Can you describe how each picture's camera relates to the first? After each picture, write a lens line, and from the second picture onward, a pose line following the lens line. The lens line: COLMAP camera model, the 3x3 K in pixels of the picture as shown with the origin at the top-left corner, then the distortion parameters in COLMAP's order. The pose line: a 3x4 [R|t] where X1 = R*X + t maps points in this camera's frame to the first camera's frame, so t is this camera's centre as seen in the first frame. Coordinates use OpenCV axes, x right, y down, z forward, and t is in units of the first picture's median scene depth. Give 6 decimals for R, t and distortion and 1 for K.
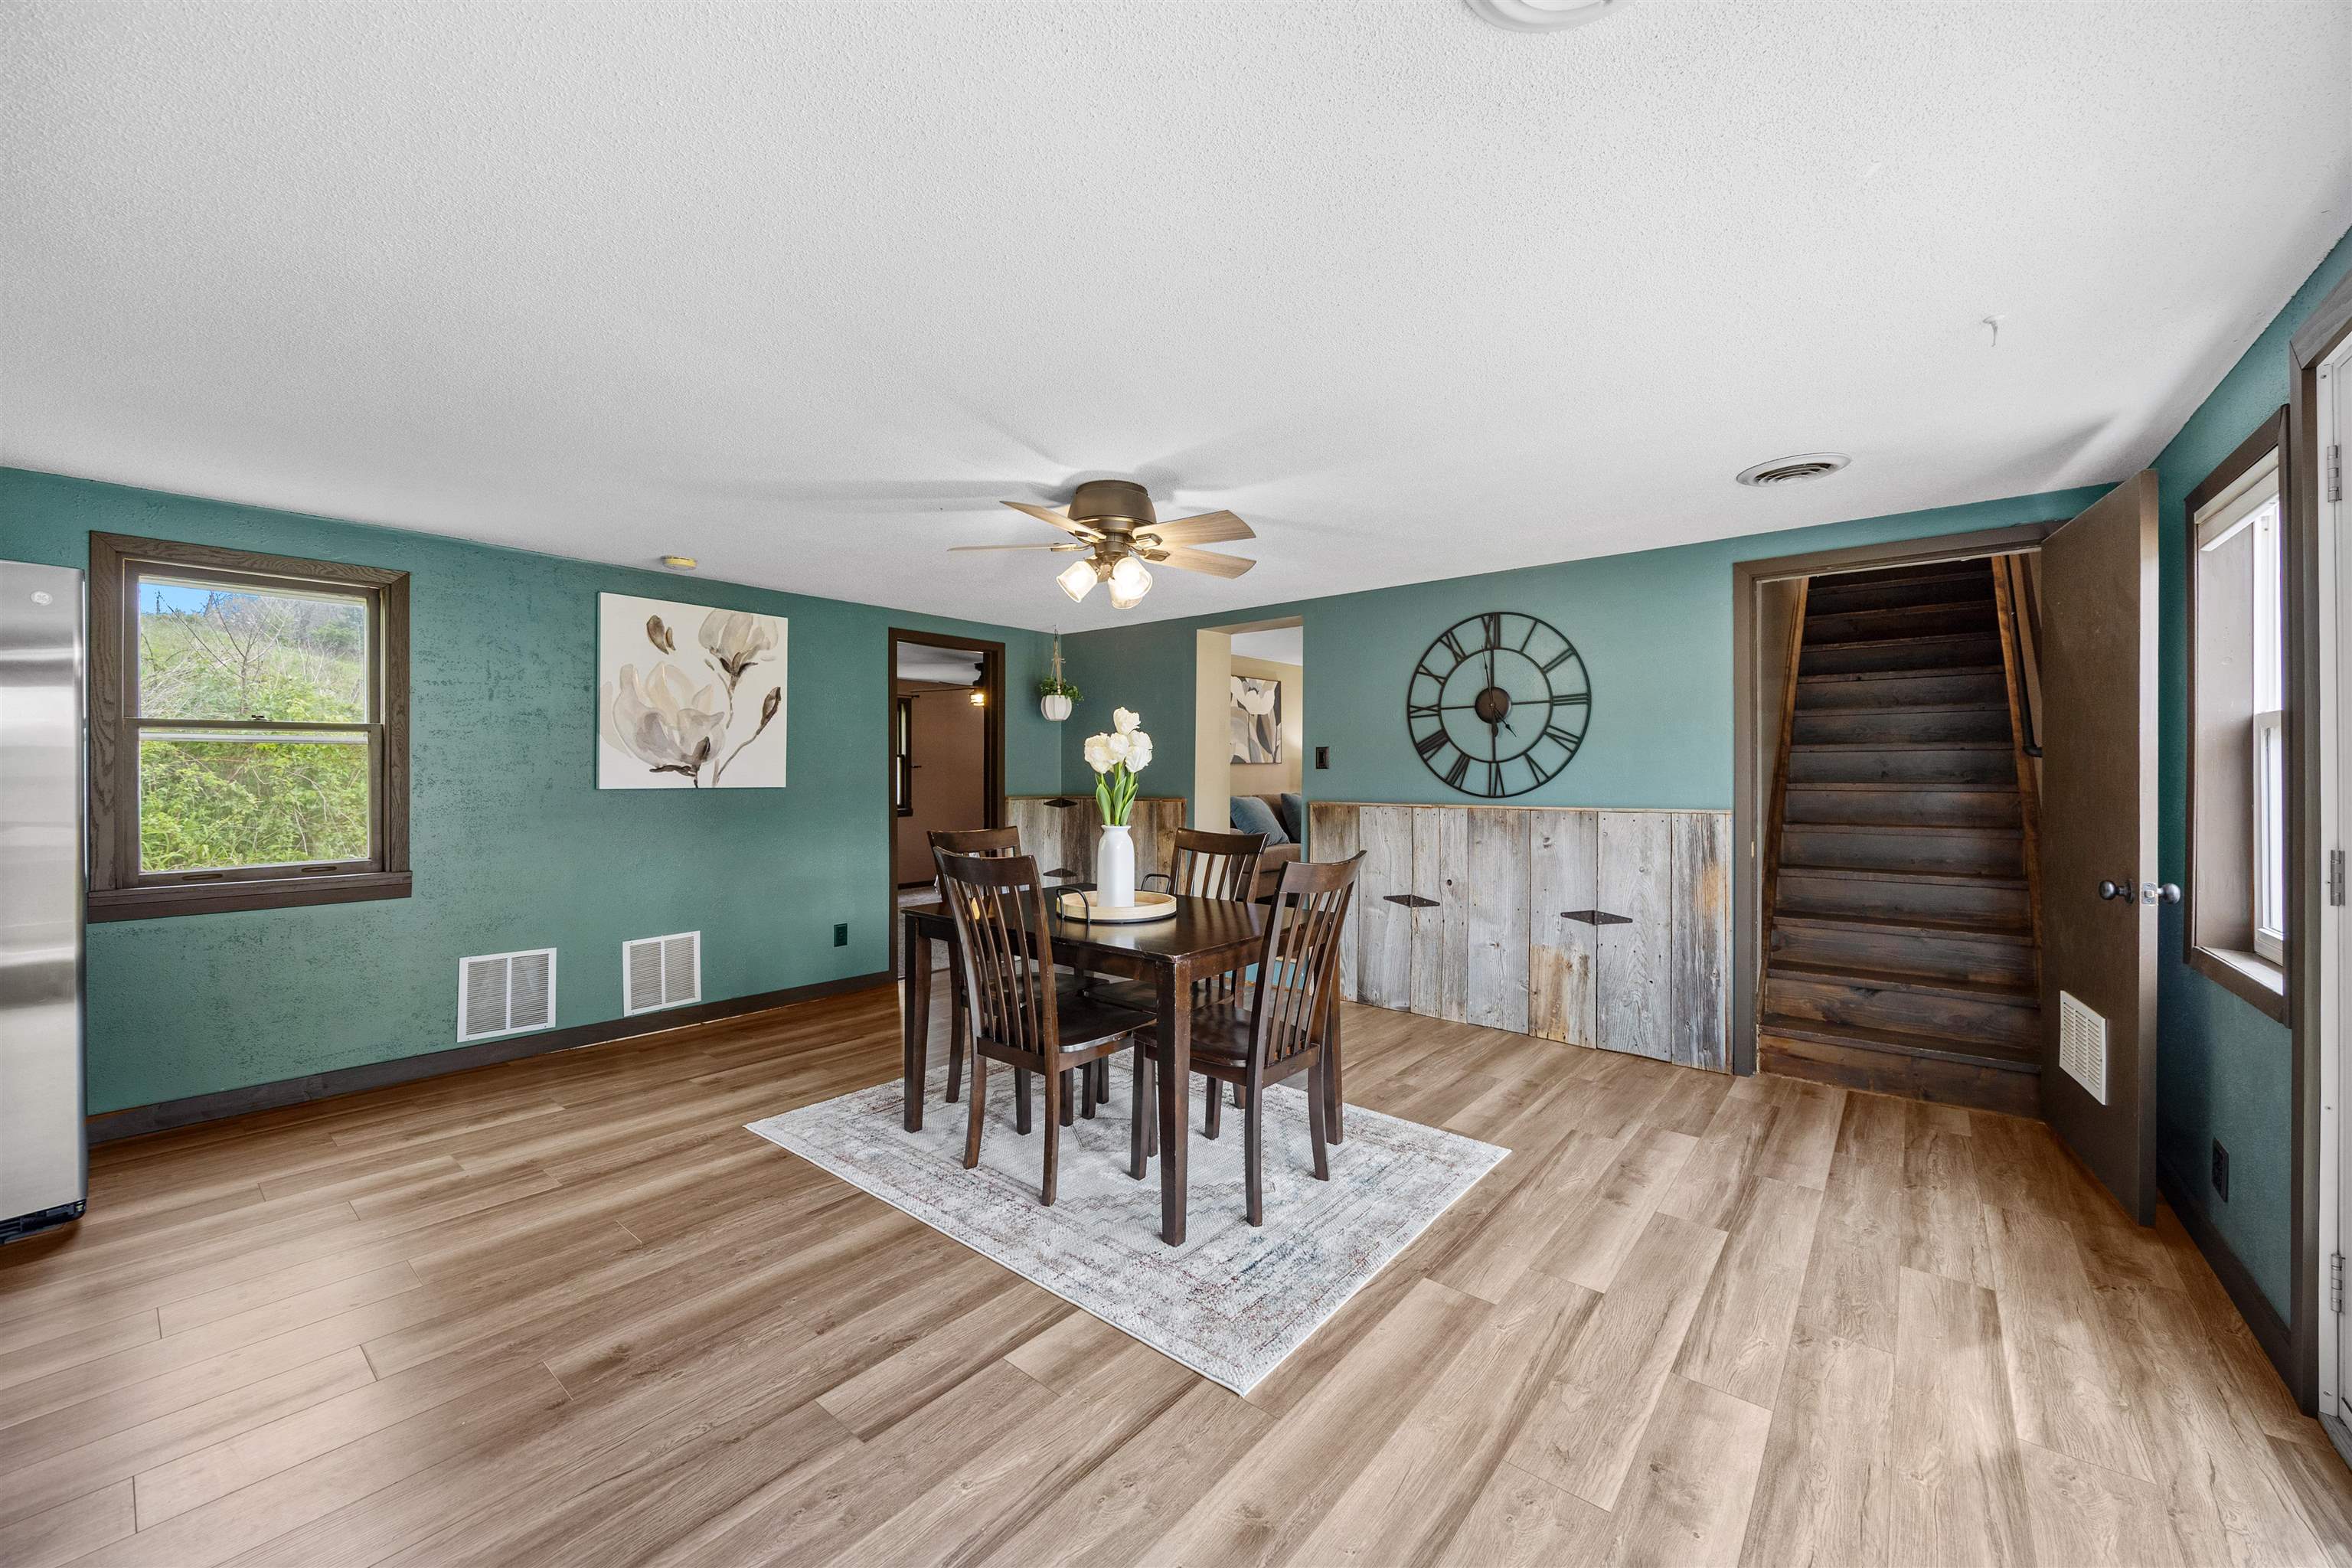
lens RADIAL K [[878.3, 0, 1176.0], [0, 878.3, 784.0], [0, 0, 1]] dist [-0.001867, -0.000149]
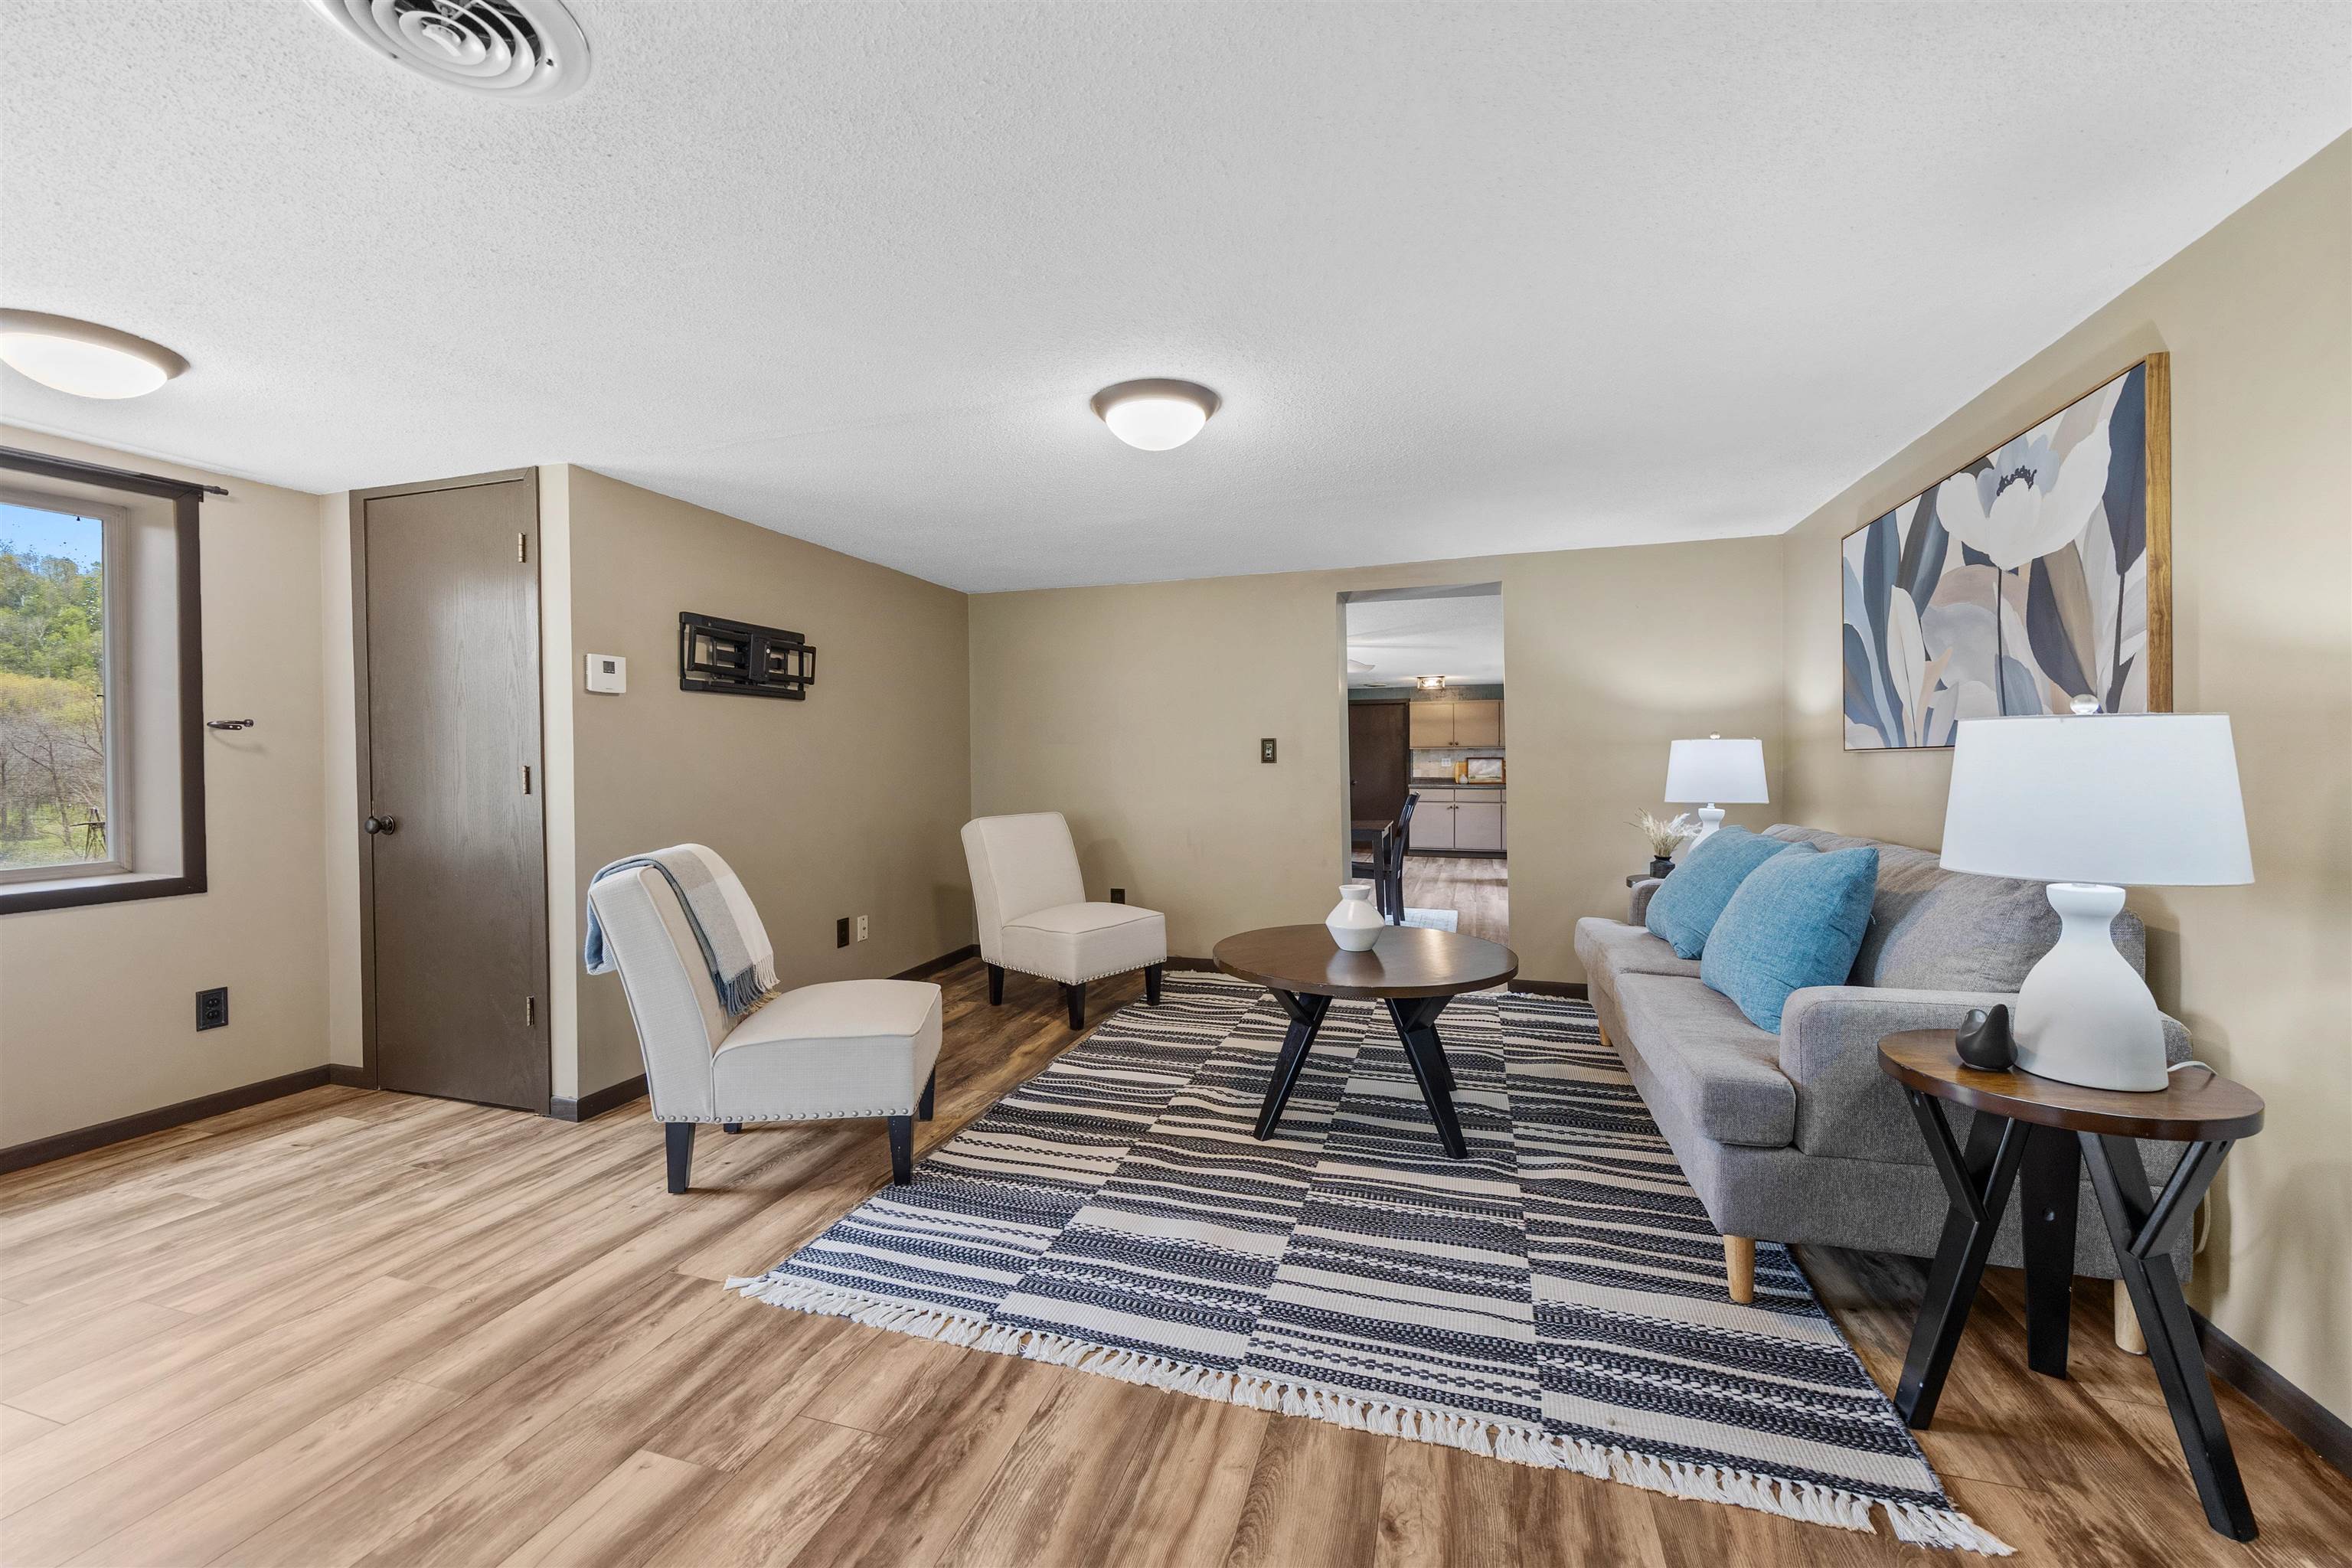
lens RADIAL K [[897.9, 0, 1174.6], [0, 897.9, 769.7], [0, 0, 1]] dist [-0.002471, 0.000005]
pose [[-0.926303, 0.013302, -0.376545, 1.088528], [0.003583, 0.999642, 0.026498, -0.059937], [0.376763, 0.023196, -0.926019, 2.877415]]
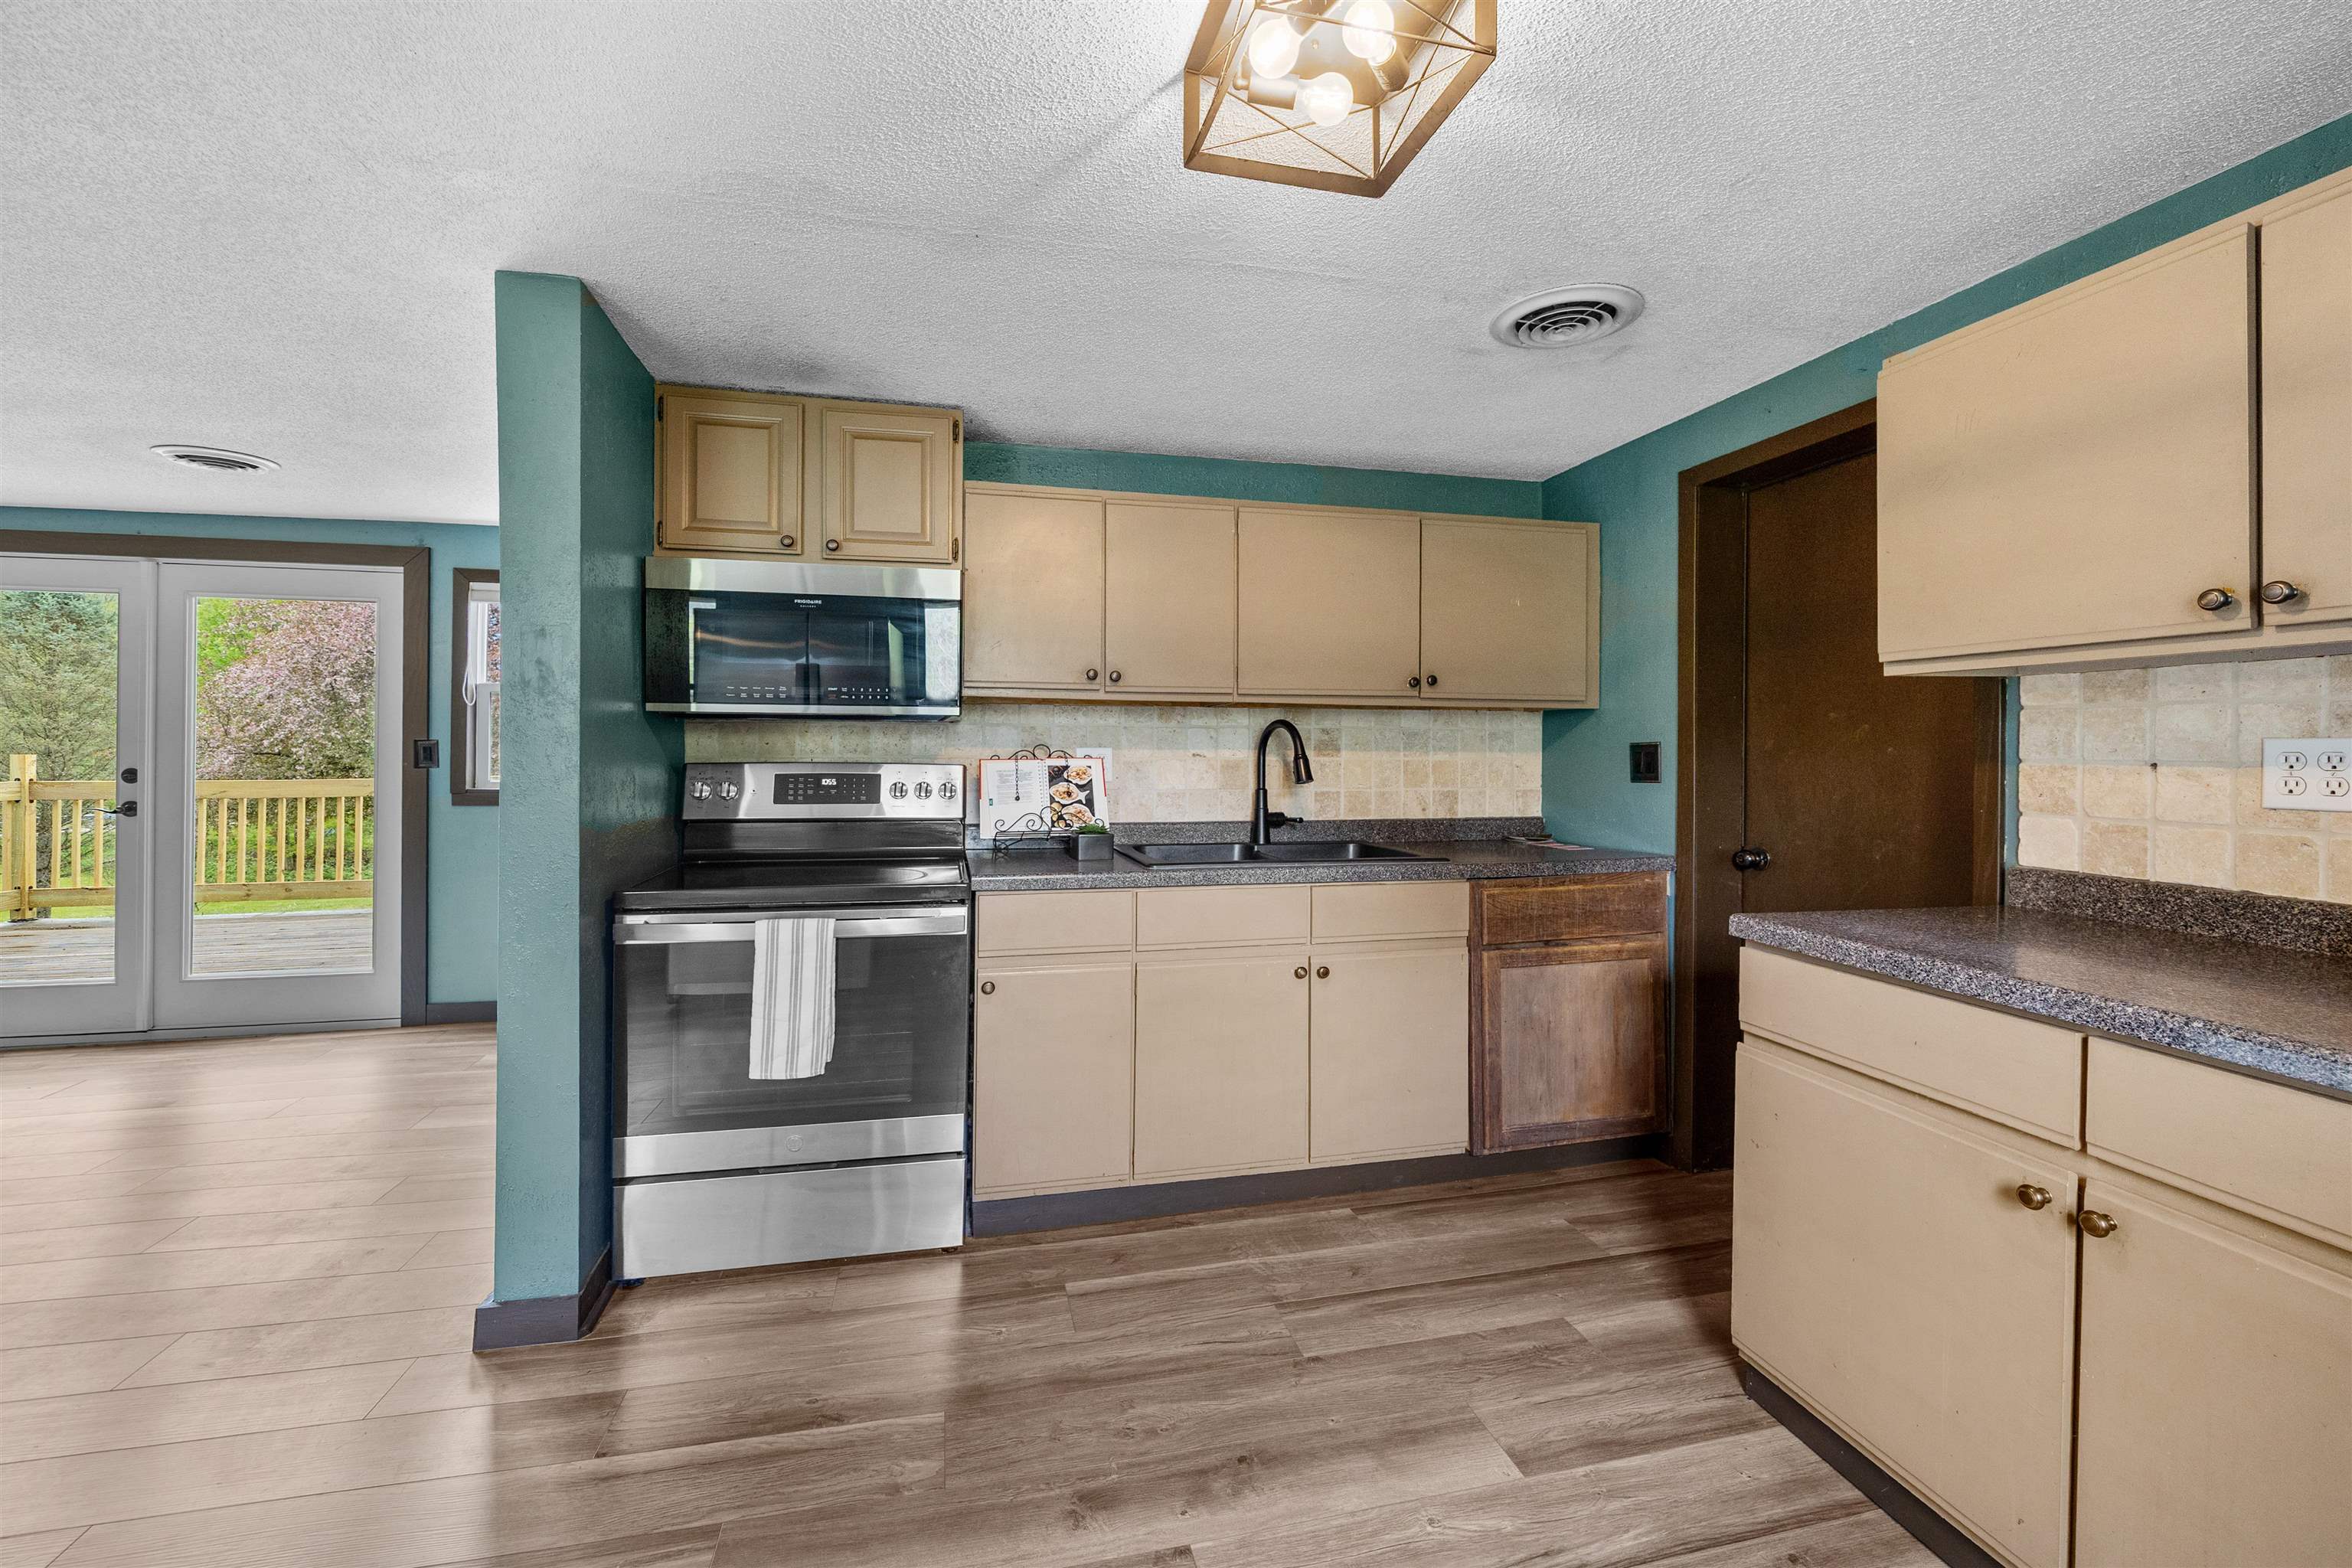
lens RADIAL K [[920.7, 0, 1172.4], [0, 920.7, 739.3], [0, 0, 1]] dist [-0.001899, -0.000057]
pose [[-0.794602, 0.003321, 0.607121, -1.206271], [0.002866, 0.999994, -0.001719, -0.003639], [-0.607124, 0.000374, -0.794607, 0.535586]]
